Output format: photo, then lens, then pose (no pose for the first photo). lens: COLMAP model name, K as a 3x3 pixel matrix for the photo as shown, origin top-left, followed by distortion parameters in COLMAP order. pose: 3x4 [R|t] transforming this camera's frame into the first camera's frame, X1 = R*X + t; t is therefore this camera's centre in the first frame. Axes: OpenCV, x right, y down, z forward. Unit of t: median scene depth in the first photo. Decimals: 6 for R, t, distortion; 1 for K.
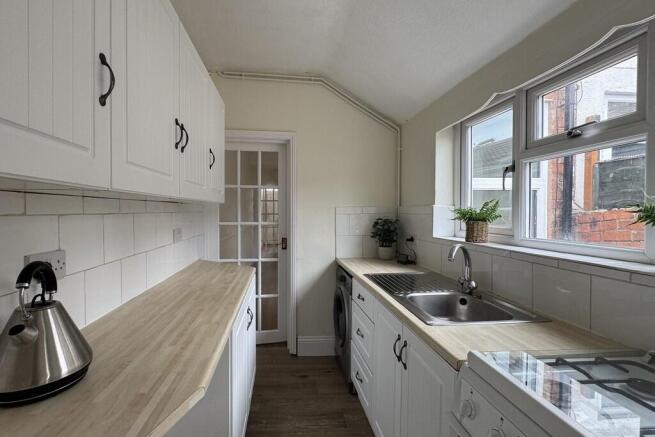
lens RADIAL K [[313.3, 0, 337.8], [0, 313.3, 214.4], [0, 0, 1]] dist [-0.002004, -0.000506]
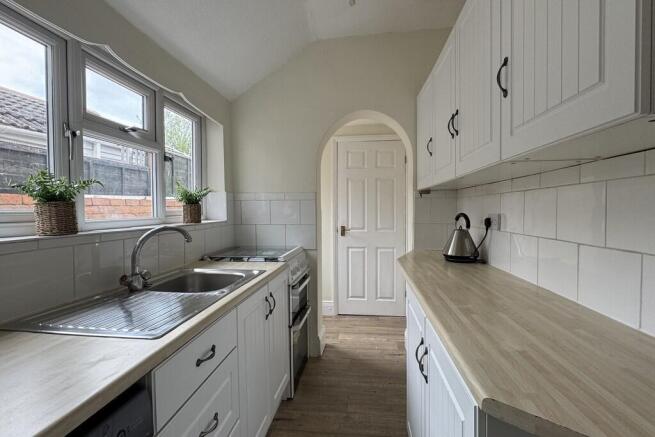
lens RADIAL K [[313.3, 0, 337.8], [0, 313.3, 214.4], [0, 0, 1]] dist [-0.002004, -0.000506]
pose [[-0.964651, 0.024435, 0.262396, -0.335456], [0.031232, 0.999275, 0.021761, 0.037220], [-0.261674, 0.029187, -0.964715, 2.141467]]
